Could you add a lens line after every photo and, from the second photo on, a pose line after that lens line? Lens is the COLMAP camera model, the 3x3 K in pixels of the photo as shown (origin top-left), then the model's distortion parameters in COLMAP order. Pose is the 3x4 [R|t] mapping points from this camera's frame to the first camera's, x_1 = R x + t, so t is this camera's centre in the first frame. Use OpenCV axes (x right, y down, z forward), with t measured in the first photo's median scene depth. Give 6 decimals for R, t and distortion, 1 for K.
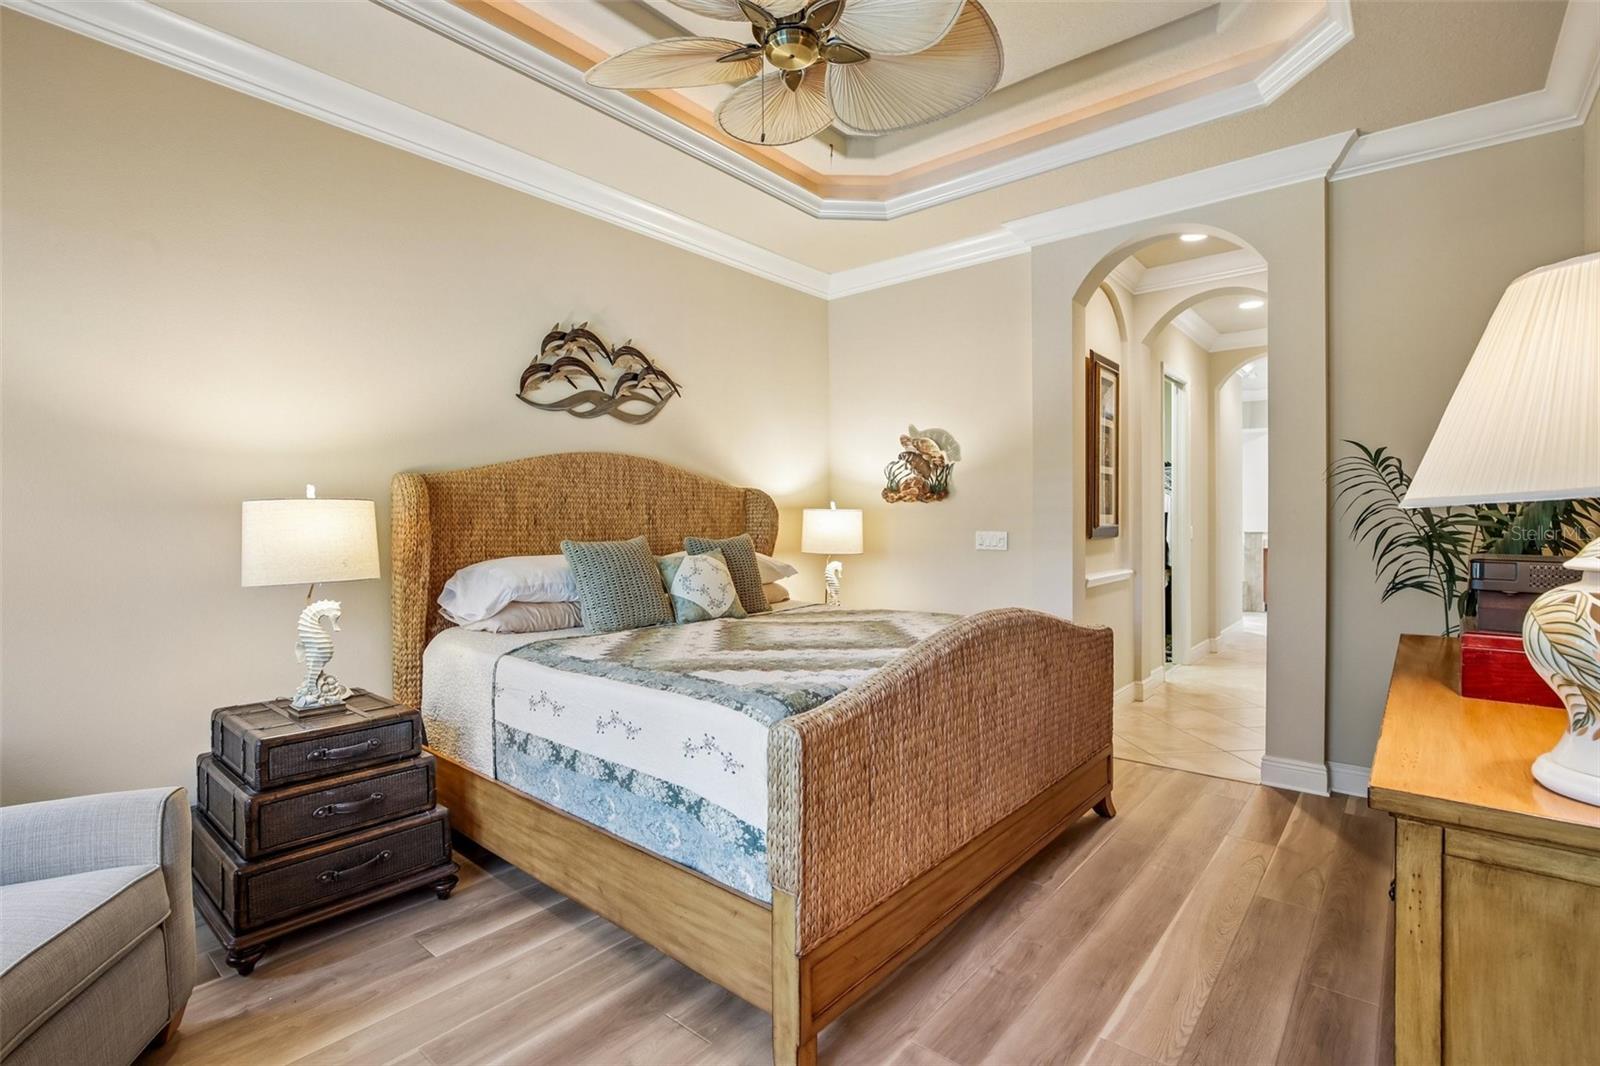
lens RADIAL K [[746.1, 0, 806.3], [0, 746.1, 524.3], [0, 0, 1]] dist [-0.022965, 0.009013]
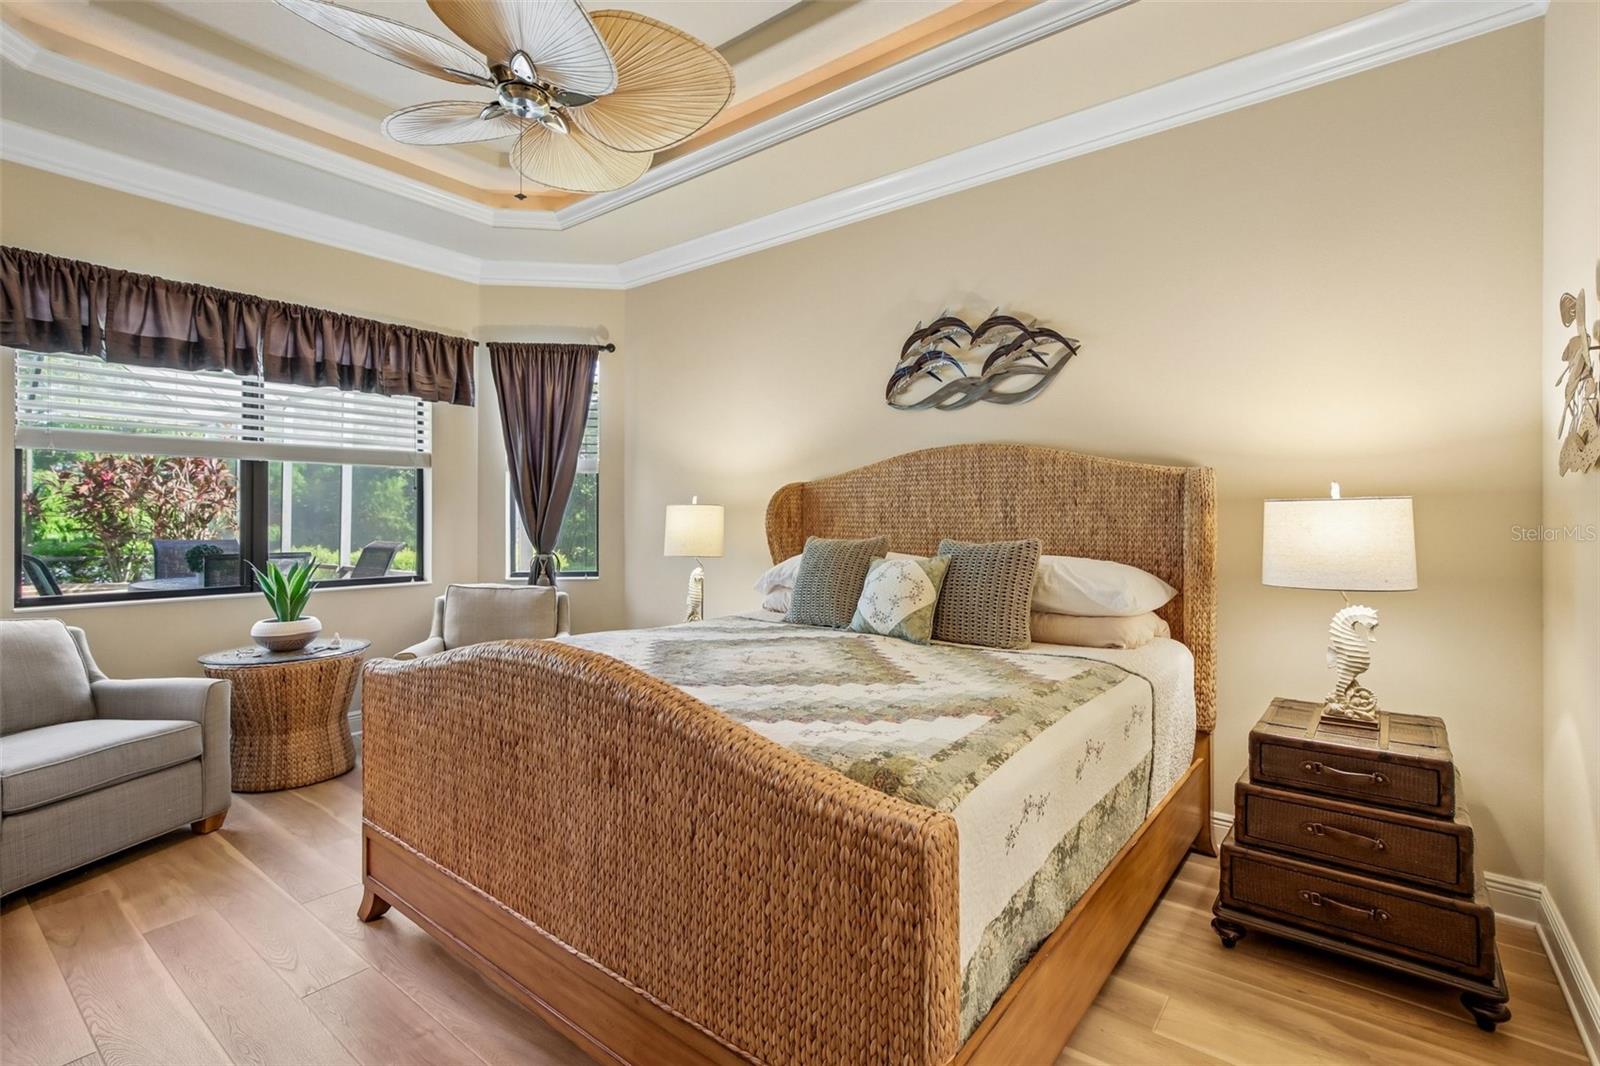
lens RADIAL K [[724.0, 0, 806.1], [0, 724.0, 524.7], [0, 0, 1]] dist [-0.019684, -0.000010]
pose [[0.043150, 0.007989, -0.999037, 0.594772], [-0.006207, 0.999951, 0.007728, -0.003572], [0.999049, 0.005867, 0.043198, 0.755187]]
